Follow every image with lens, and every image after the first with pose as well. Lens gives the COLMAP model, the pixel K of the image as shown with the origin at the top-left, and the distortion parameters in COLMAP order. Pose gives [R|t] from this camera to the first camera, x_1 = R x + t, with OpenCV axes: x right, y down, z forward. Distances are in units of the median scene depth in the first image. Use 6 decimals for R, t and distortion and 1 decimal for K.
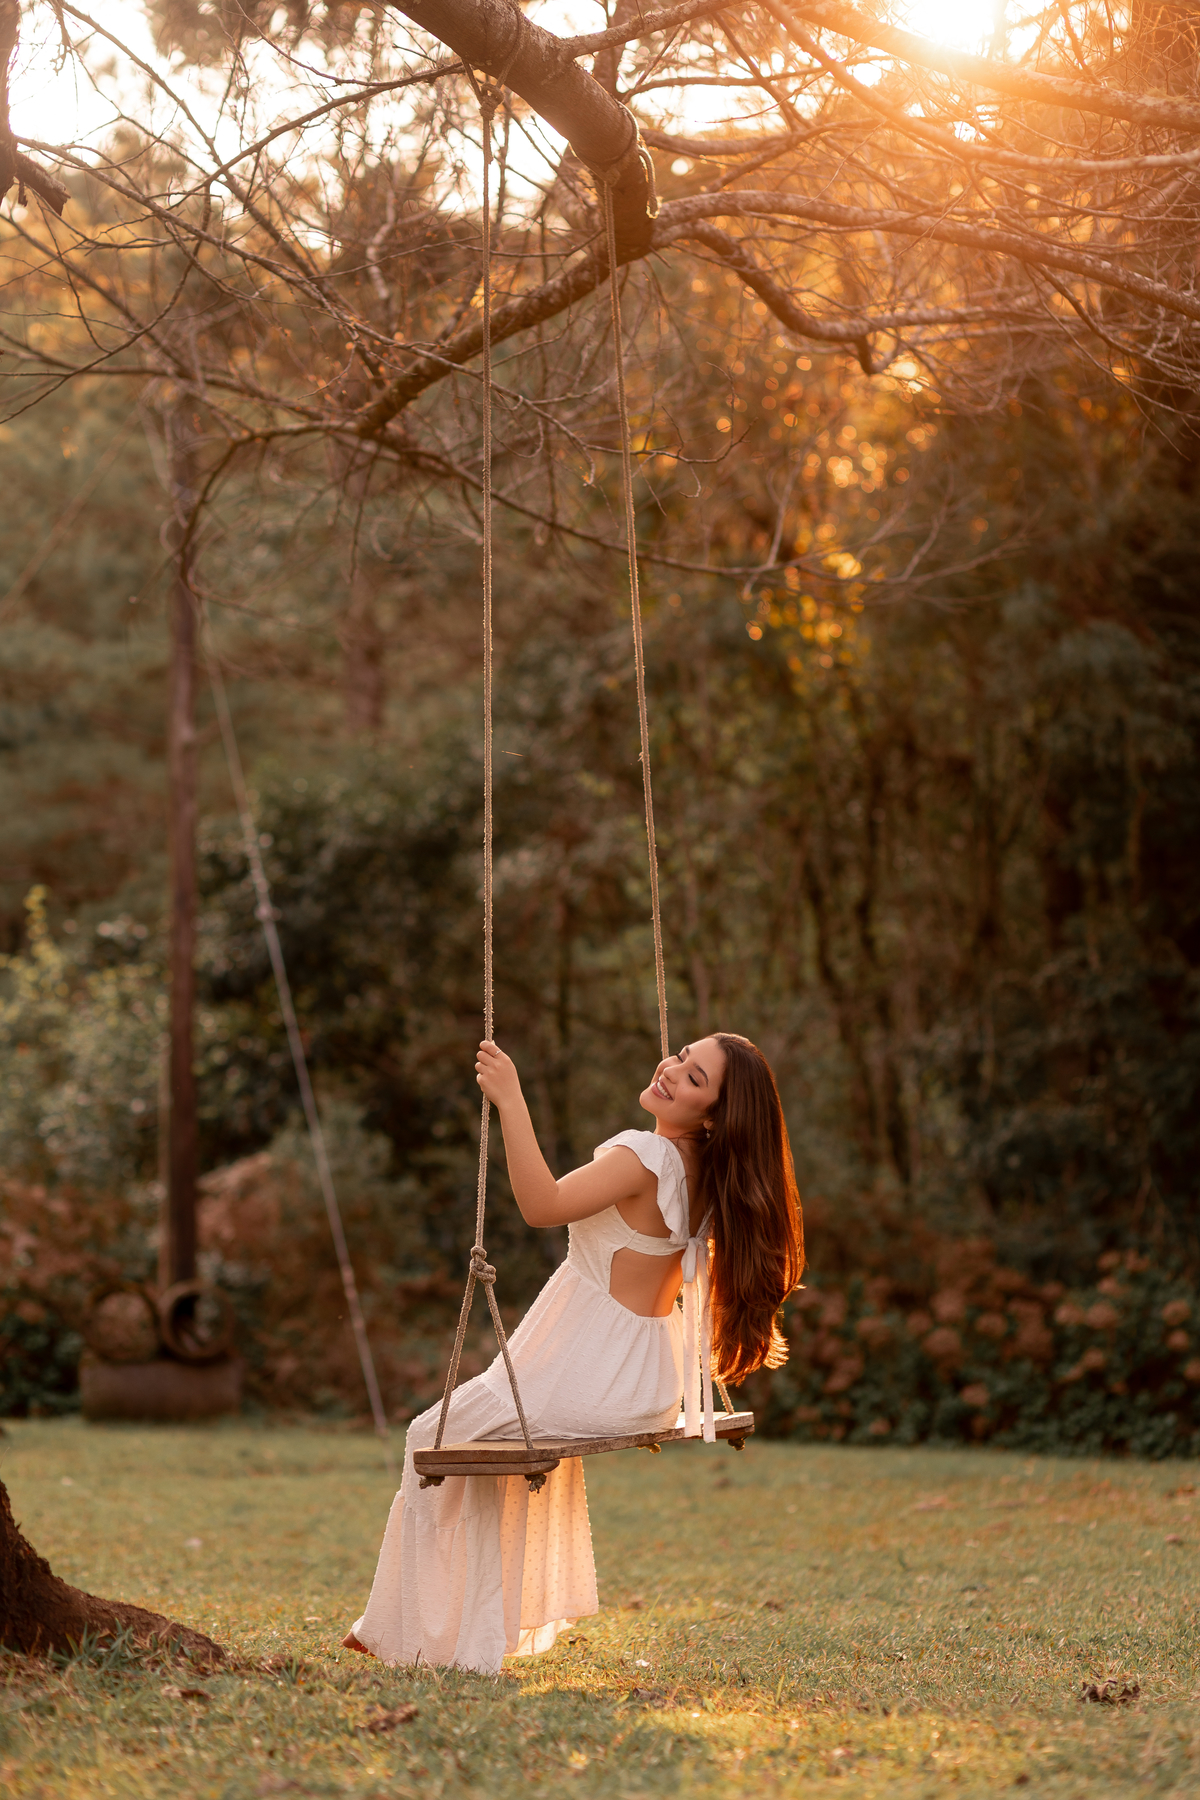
lens RADIAL K [[4418.8, 0, 600.0], [0, 4418.8, 900.0], [0, 0, 1]] dist [-0.047821, -0.427133]
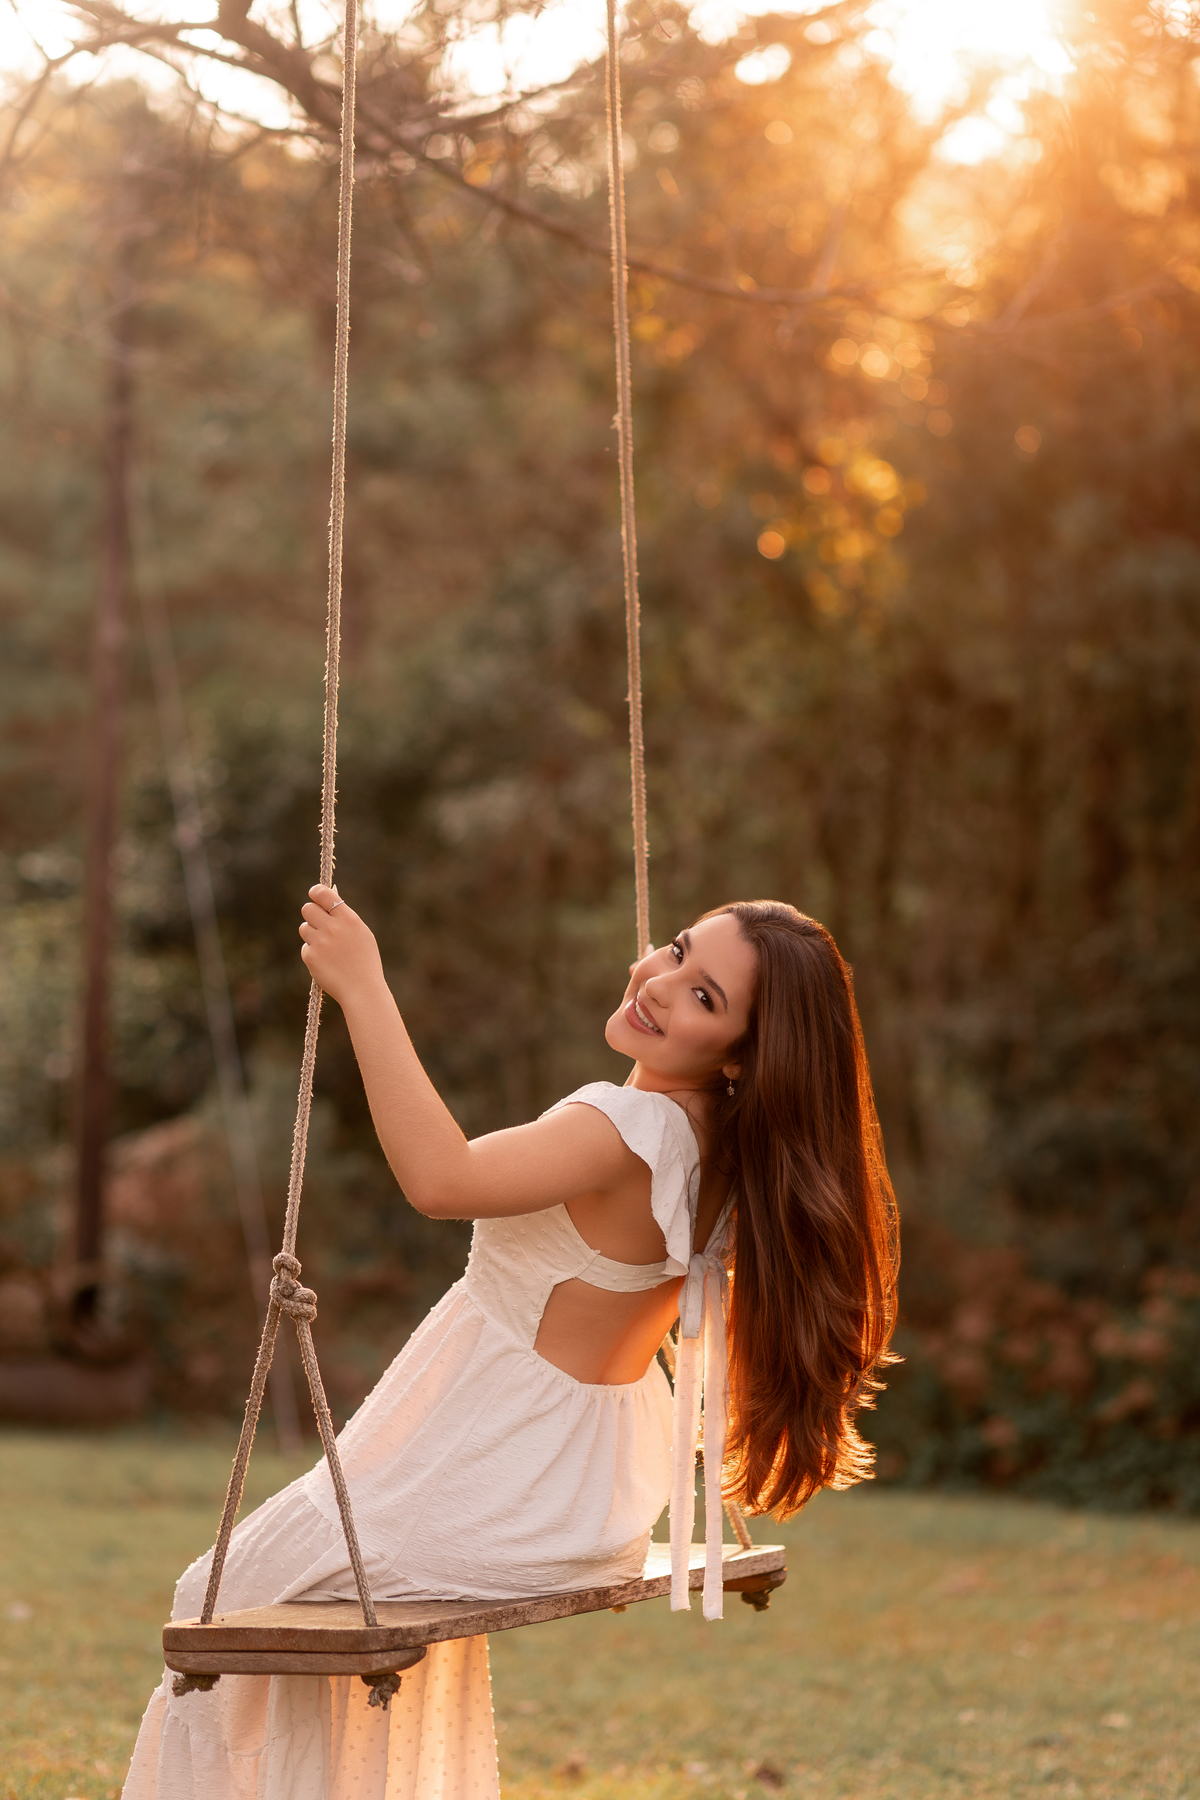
lens RADIAL K [[4418.8, 0, 600.0], [0, 4418.8, 900.0], [0, 0, 1]] dist [-0.047821, -0.427133]
pose [[0.999362, 0.035683, 0.001194, 0.002521], [-0.035685, 0.999361, 0.001956, 0.009385], [-0.001124, -0.001997, 0.999997, 0.134835]]
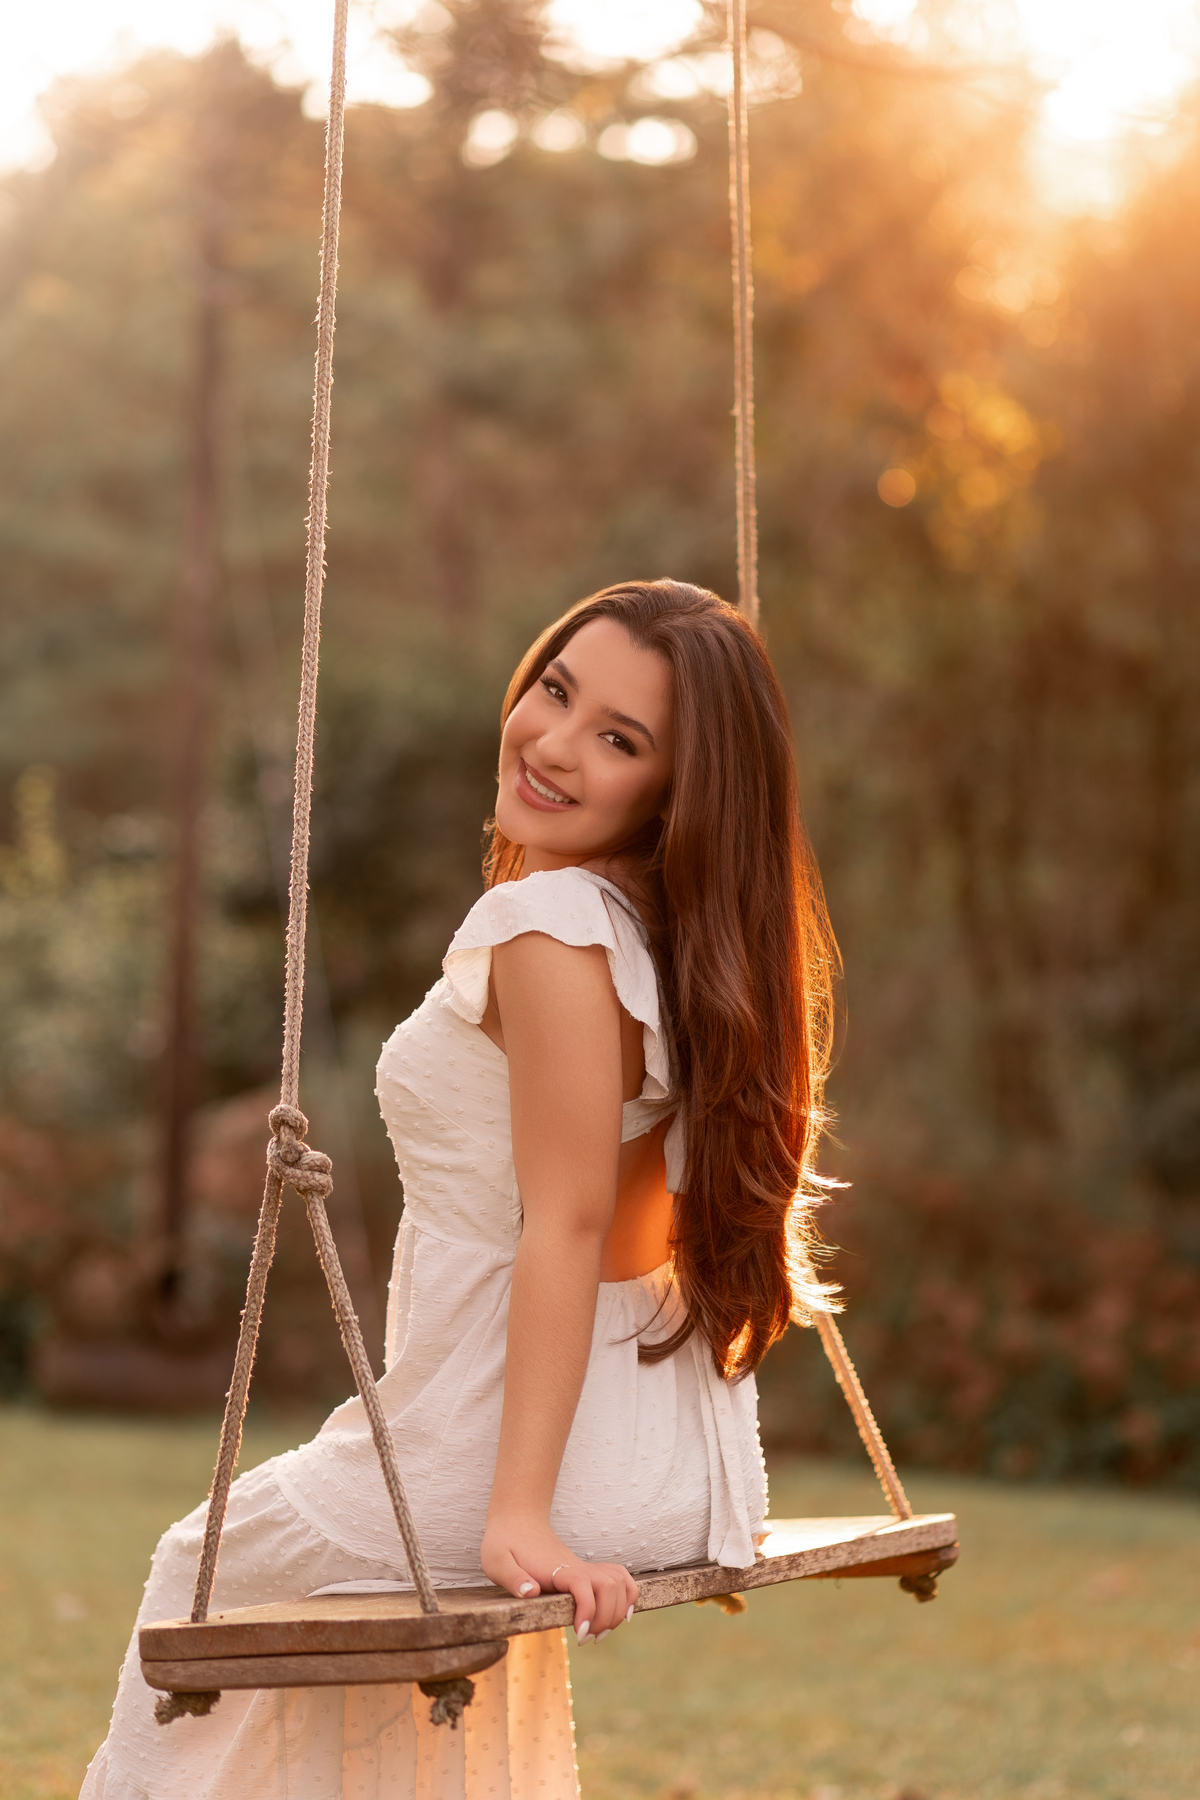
lens RADIAL K [[4433.0, 0, 602.0], [0, 4433.0, 969.5], [0, 0, 1]] dist [0.078890, 0.227130]
pose [[0.998993, 0.038342, -0.023314, 0.002791], [-0.037934, 0.999124, 0.017673, 0.017533], [0.023972, -0.016770, 0.999572, 0.180763]]
